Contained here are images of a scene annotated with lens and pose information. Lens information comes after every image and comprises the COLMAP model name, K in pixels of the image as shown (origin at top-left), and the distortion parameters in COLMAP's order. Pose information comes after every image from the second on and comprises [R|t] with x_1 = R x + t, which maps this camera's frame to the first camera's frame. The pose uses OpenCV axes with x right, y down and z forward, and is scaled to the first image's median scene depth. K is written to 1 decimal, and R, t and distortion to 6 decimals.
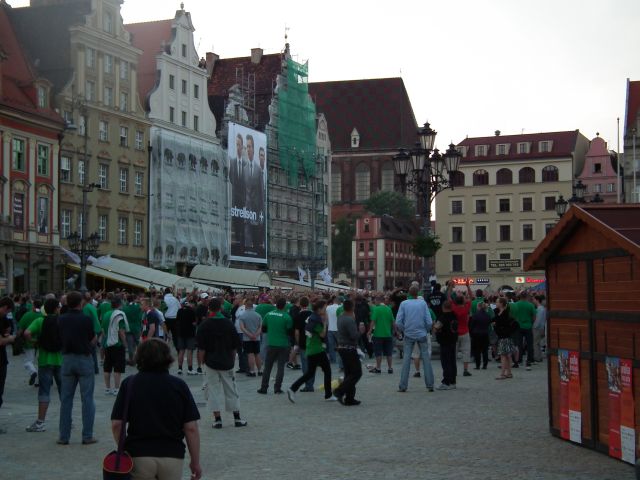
lens RADIAL K [[1288.4, 0, 320.7], [0, 1288.4, 245.6], [0, 0, 1]] dist [-0.007920, 0.000000]
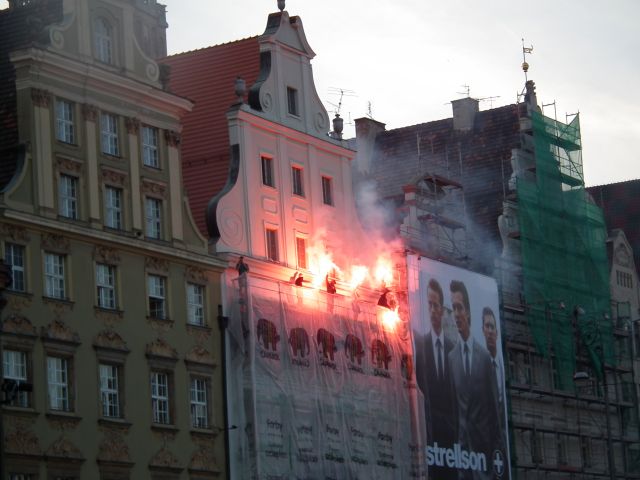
lens RADIAL K [[2277.7, 0, 316.8], [0, 2277.7, 243.9], [0, 0, 1]] dist [0.045115, 0.000000]
pose [[0.986992, -0.083188, -0.137575, 0.007139], [0.065115, 0.989239, -0.131018, 0.001781], [0.146994, 0.120356, 0.981788, 0.234035]]
